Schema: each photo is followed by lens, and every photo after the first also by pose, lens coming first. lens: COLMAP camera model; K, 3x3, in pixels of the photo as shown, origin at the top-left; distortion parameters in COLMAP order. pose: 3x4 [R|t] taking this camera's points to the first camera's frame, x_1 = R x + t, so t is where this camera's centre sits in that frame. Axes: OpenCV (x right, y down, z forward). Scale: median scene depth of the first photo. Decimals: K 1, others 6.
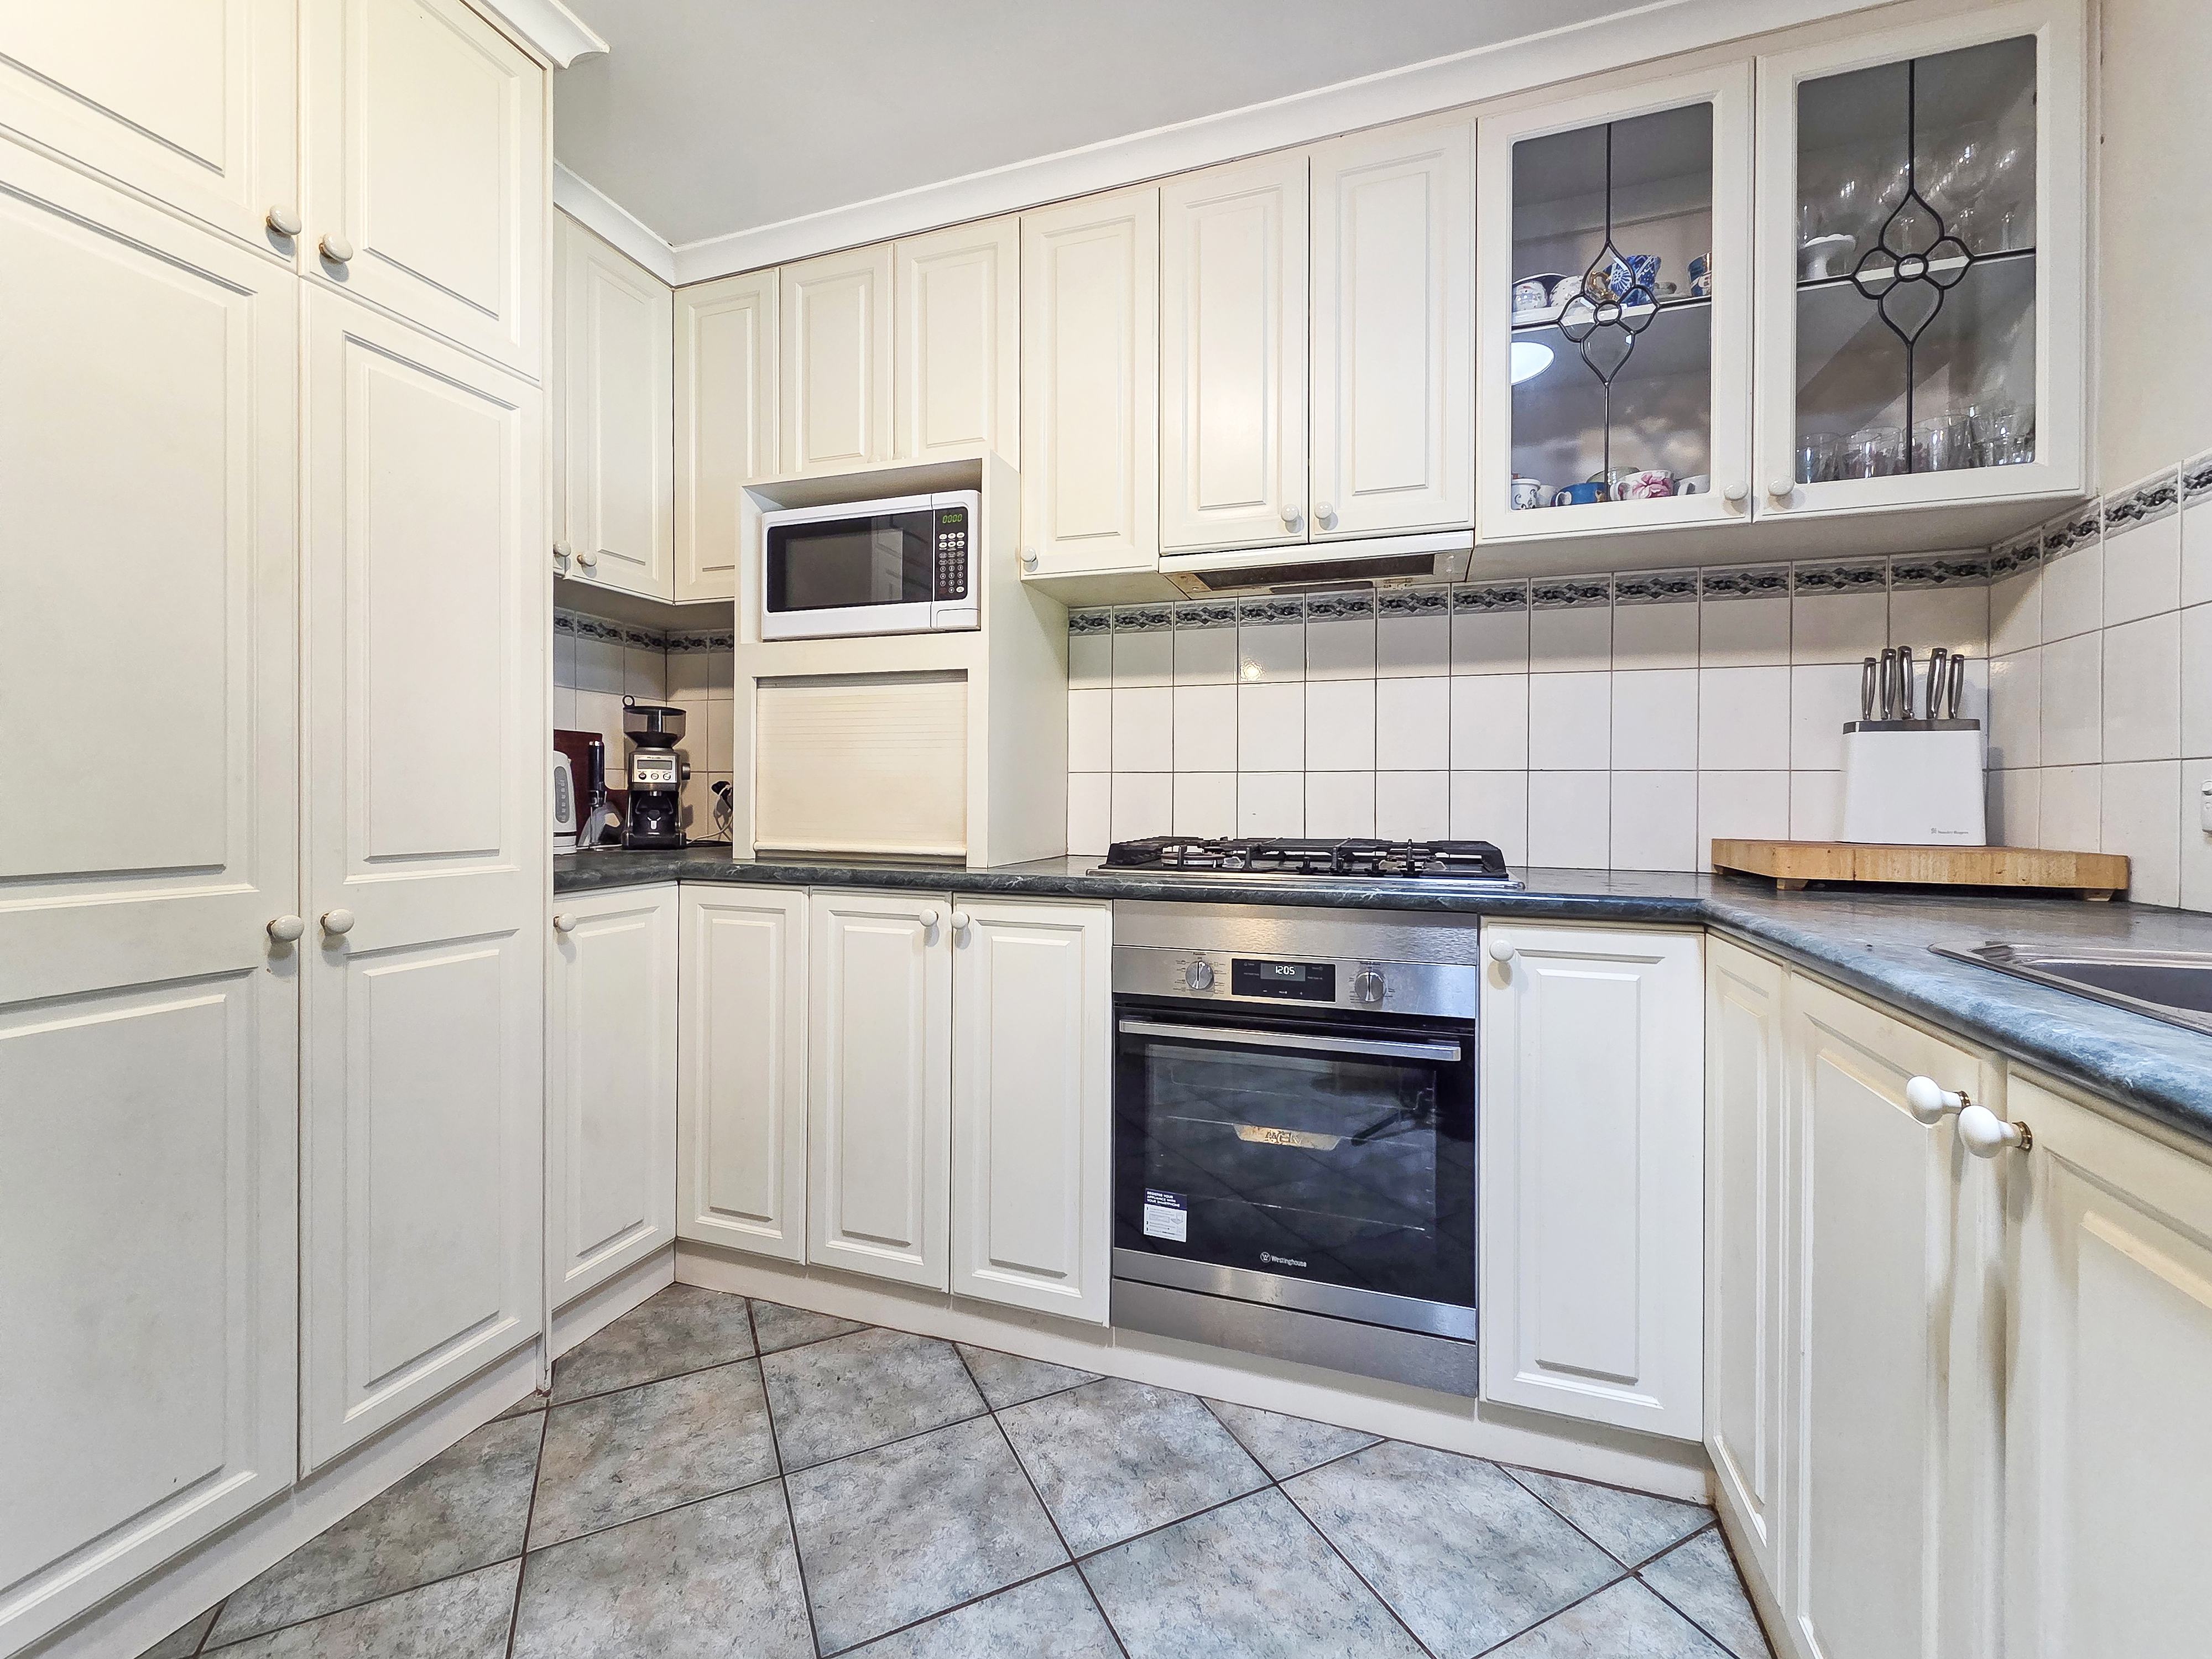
lens RADIAL K [[912.6, 0, 1101.1], [0, 912.6, 800.8], [0, 0, 1]] dist [-0.000006, -0.000037]
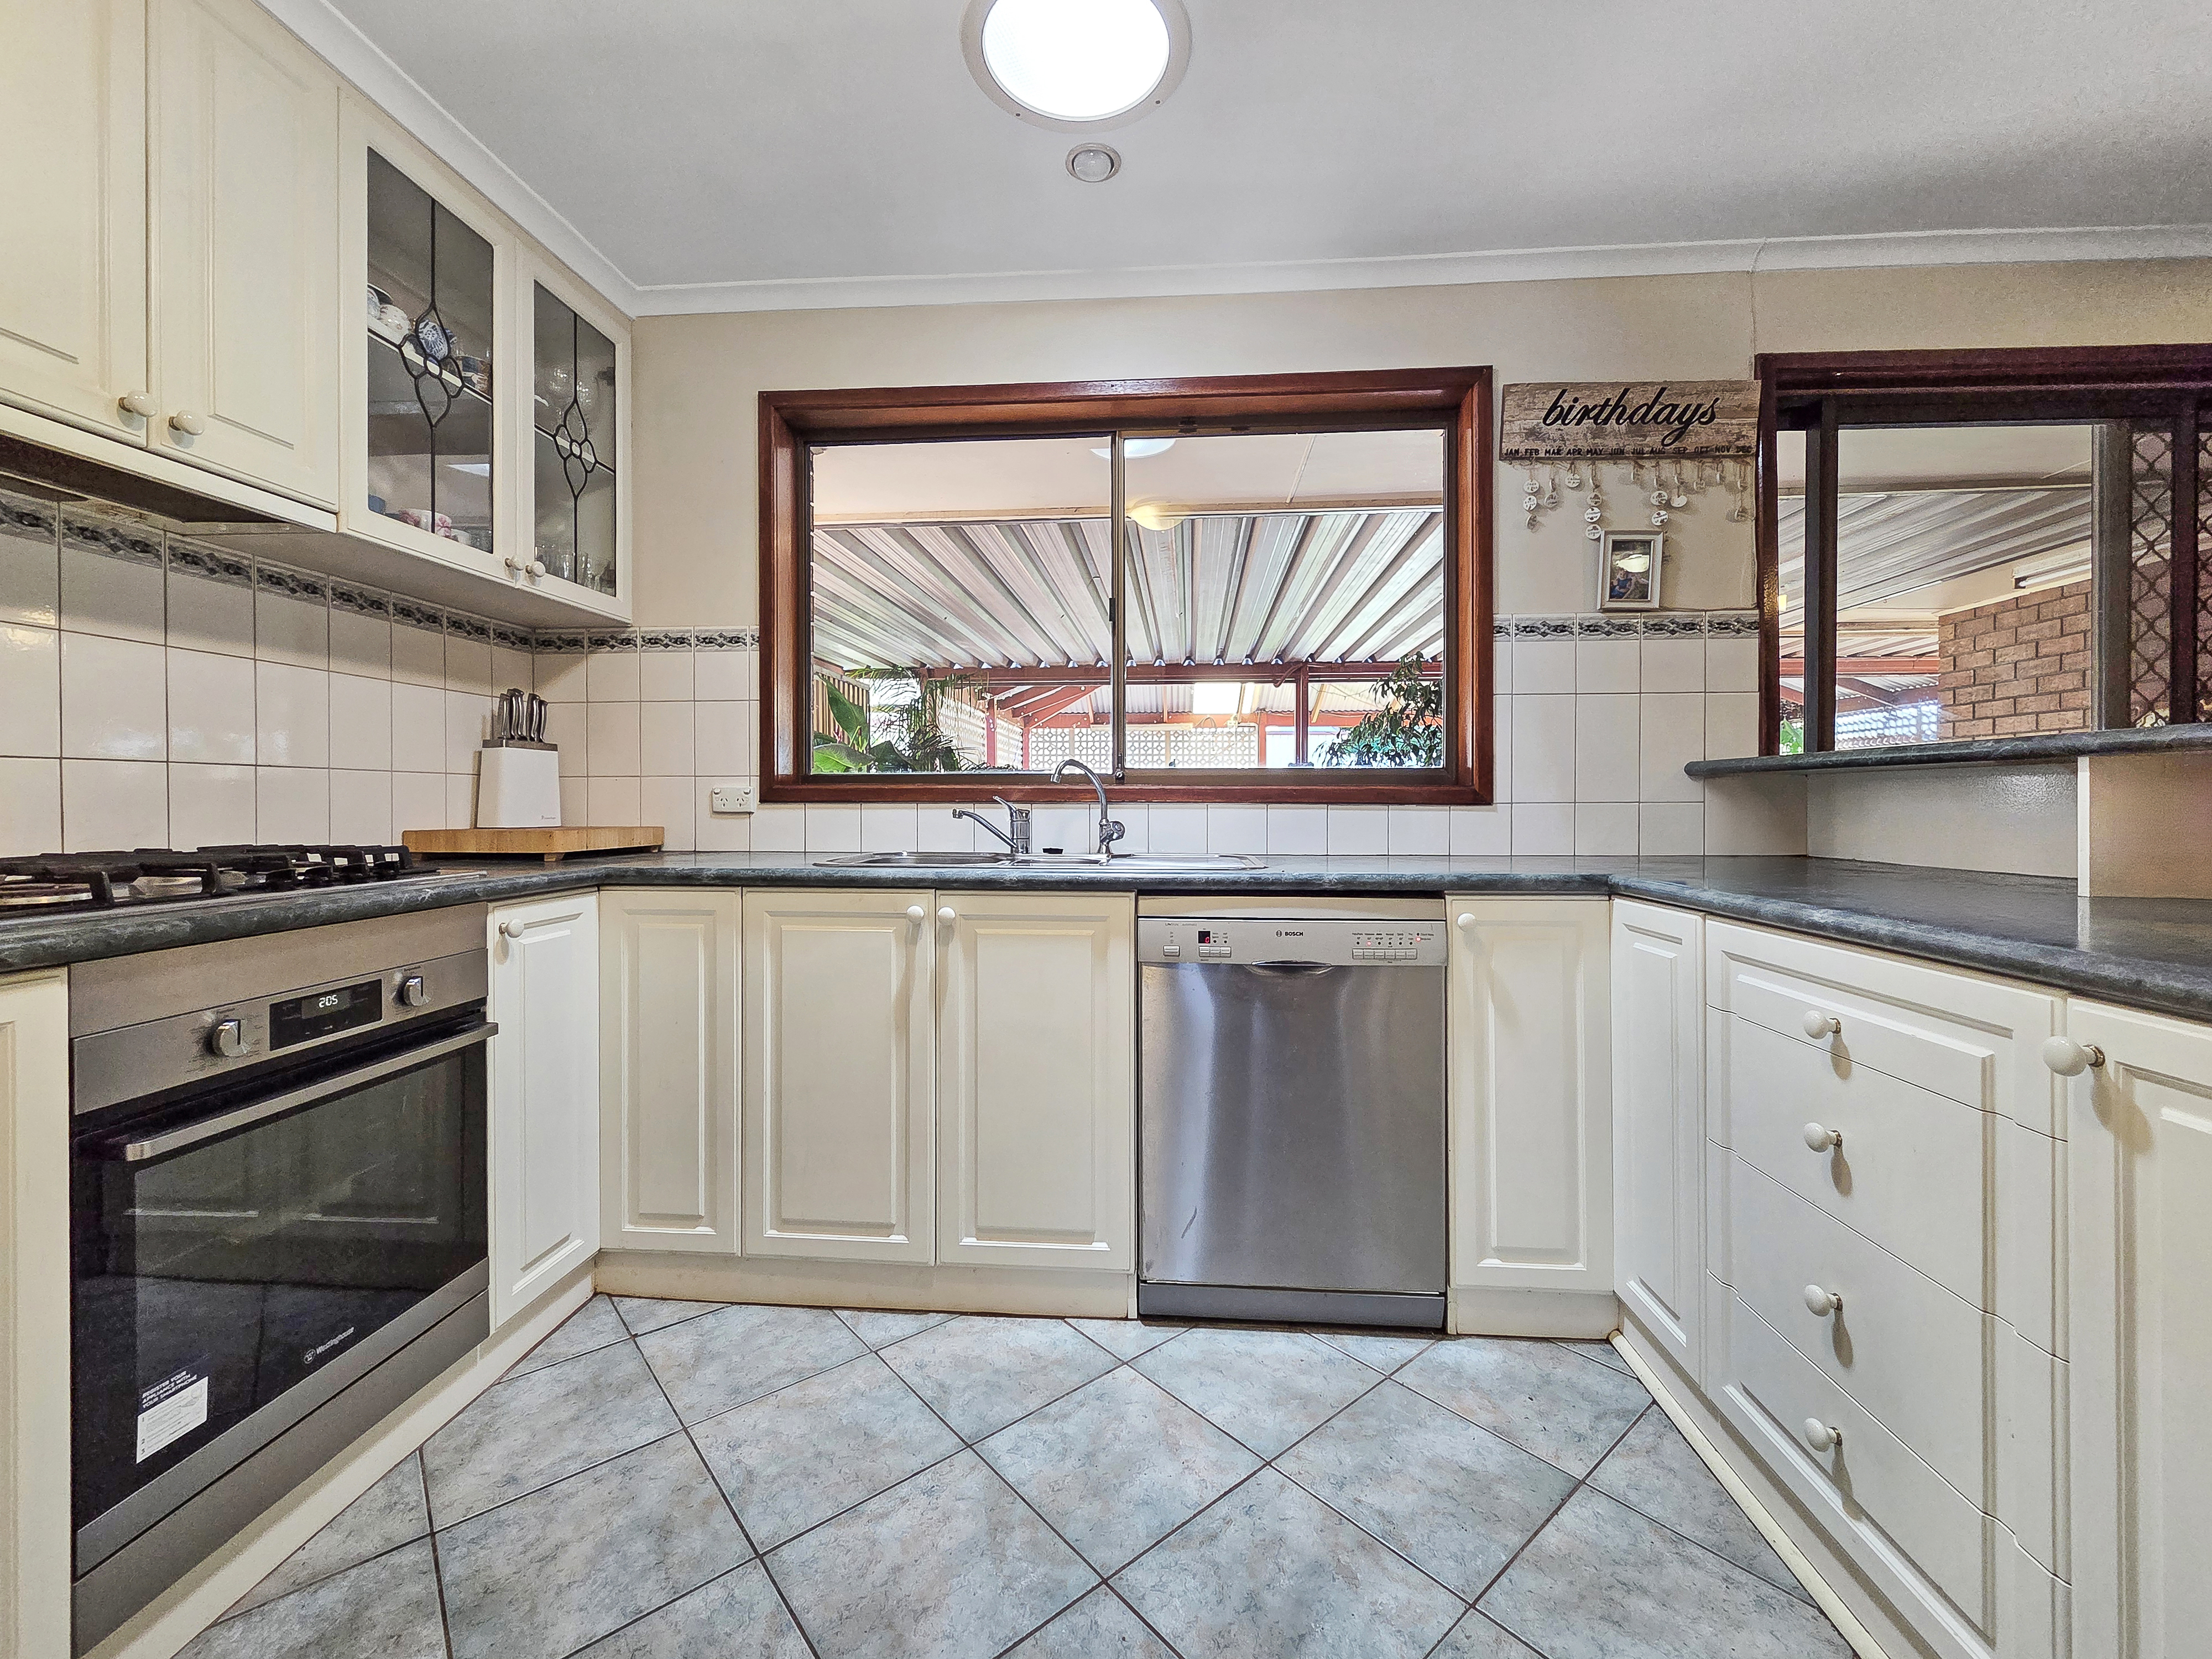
lens RADIAL K [[894.3, 0, 1103.5], [0, 894.3, 790.8], [0, 0, 1]] dist [-0.020216, -0.000266]
pose [[-0.247274, 0.003108, 0.968941, -0.761758], [-0.000271, 0.999995, -0.003277, -0.006304], [-0.968946, -0.001073, -0.247272, 0.505627]]
